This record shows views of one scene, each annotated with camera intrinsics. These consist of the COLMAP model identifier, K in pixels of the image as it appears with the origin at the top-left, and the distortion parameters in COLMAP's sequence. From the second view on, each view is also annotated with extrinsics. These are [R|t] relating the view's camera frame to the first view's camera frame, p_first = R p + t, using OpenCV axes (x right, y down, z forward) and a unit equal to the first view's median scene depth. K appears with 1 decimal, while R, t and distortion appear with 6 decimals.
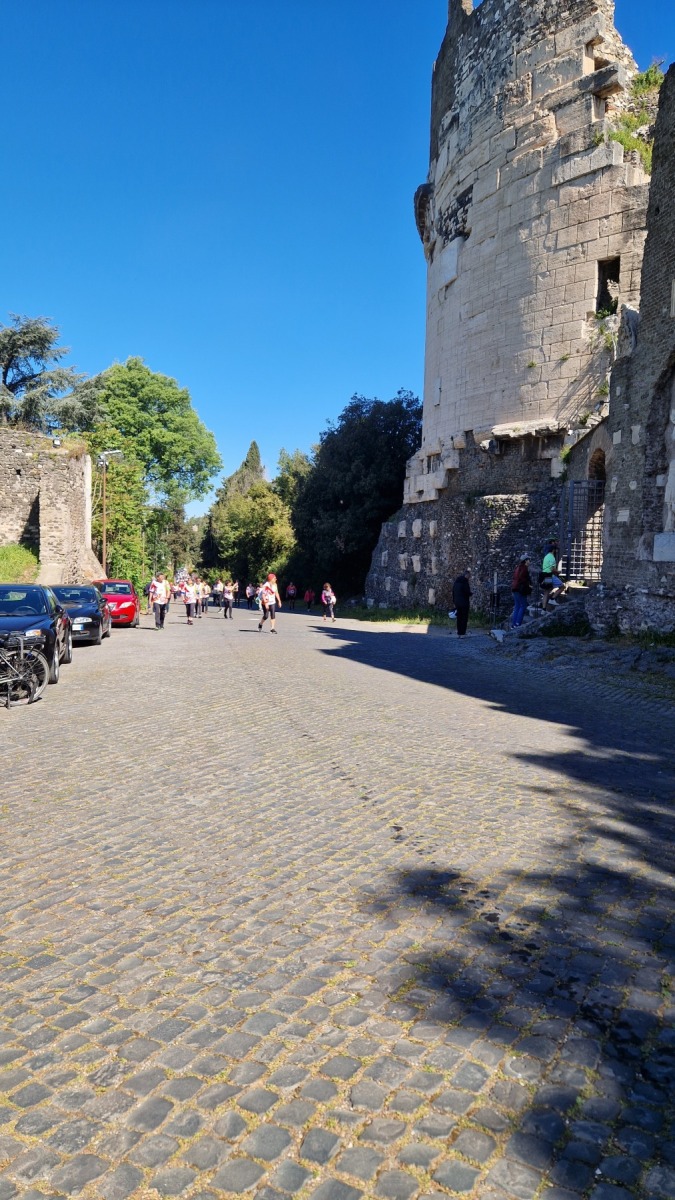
lens RADIAL K [[795.6, 0, 345.7], [0, 795.6, 602.8], [0, 0, 1]] dist [0.068685, -0.061689]
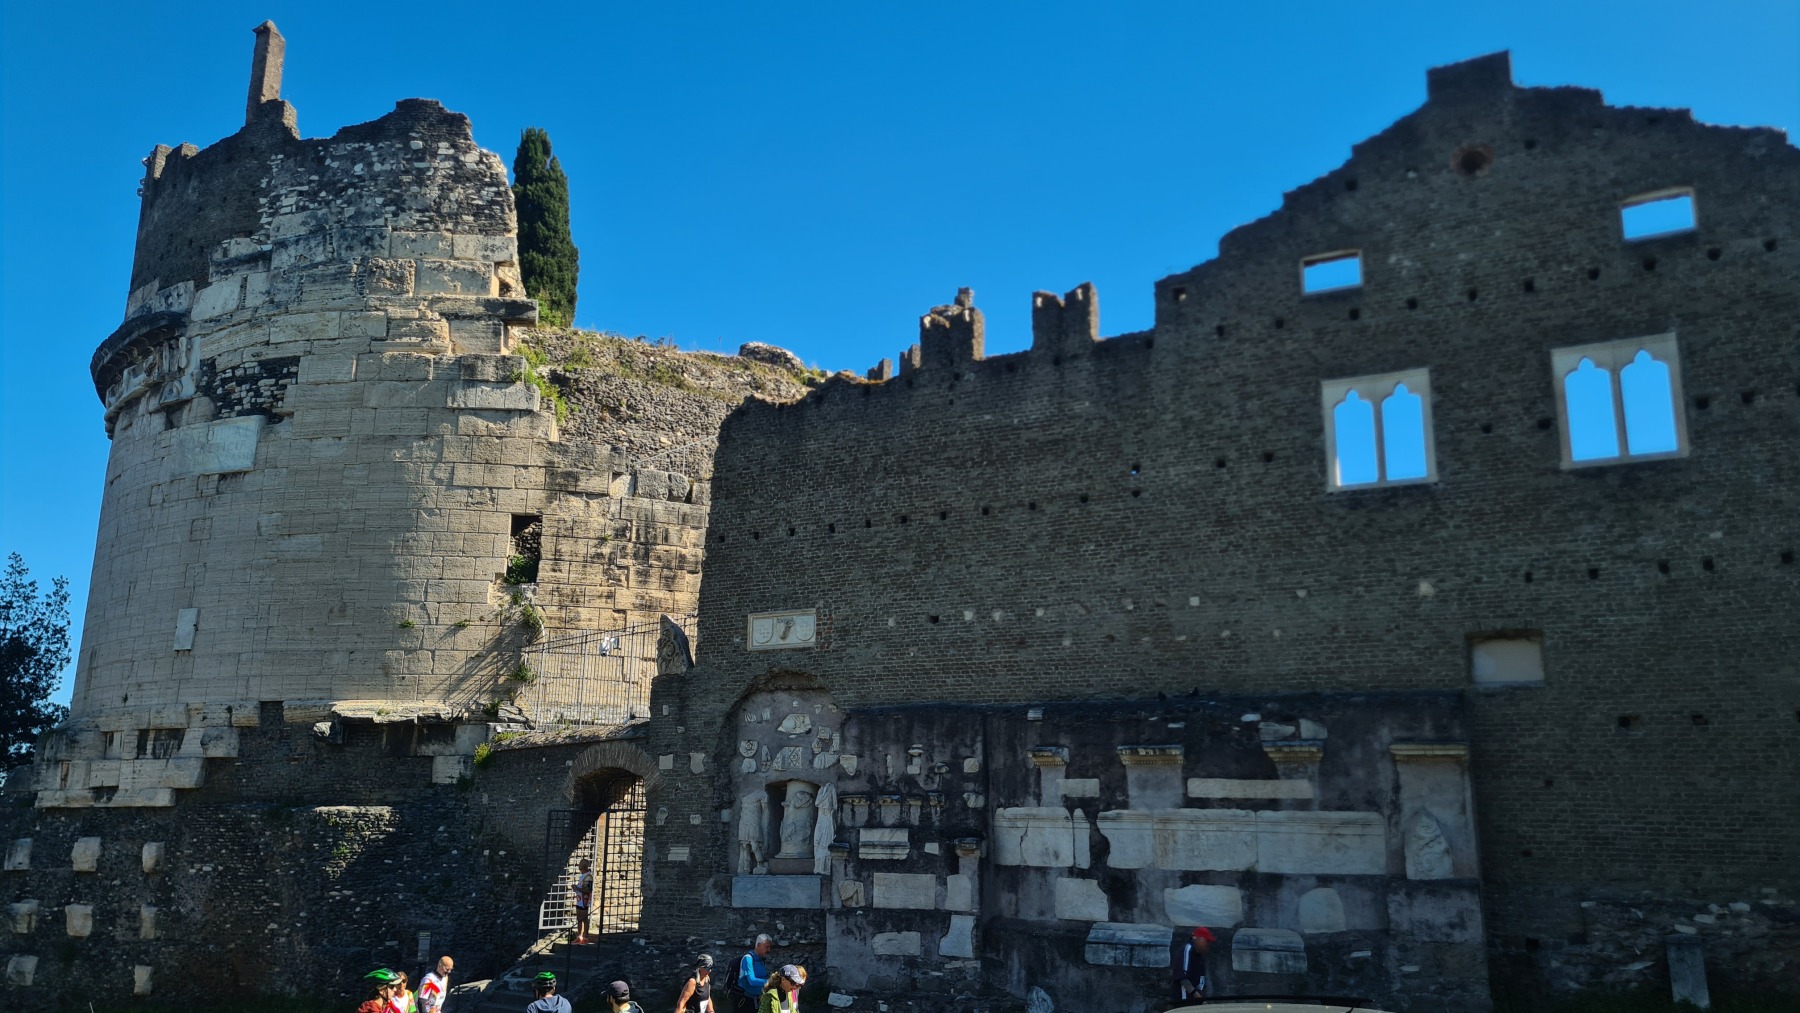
lens RADIAL K [[1359.4, 0, 910.4], [0, 1359.4, 515.0], [0, 0, 1]] dist [0.068317, -0.047937]
pose [[0.609782, 0.166361, 0.774913, -0.467905], [0.070400, 0.962489, -0.262028, -0.036211], [-0.789437, 0.214334, 0.575196, -0.089713]]
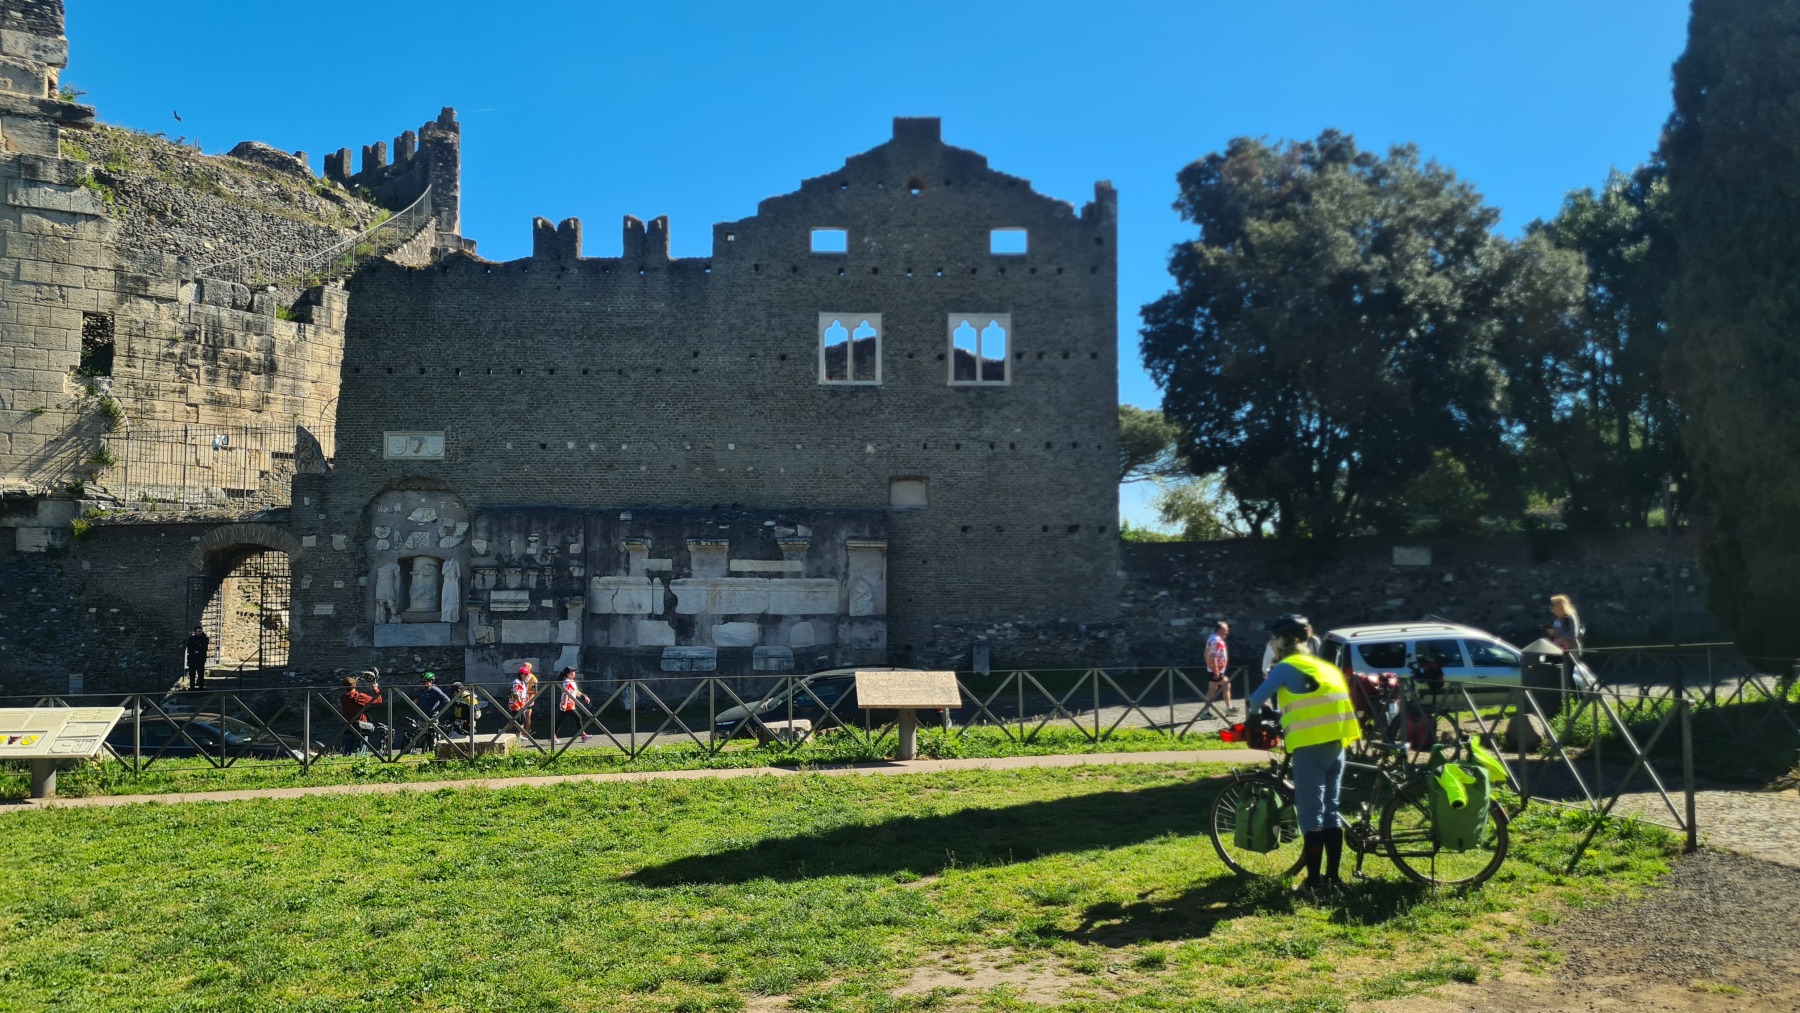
lens RADIAL K [[1359.4, 0, 894.1], [0, 1359.4, 510.1], [0, 0, 1]] dist [0.068317, -0.047937]
pose [[0.169959, 0.031585, 0.984945, -0.957808], [0.084441, 0.995343, -0.046490, -0.058510], [-0.981827, 0.091071, 0.166500, -0.098149]]
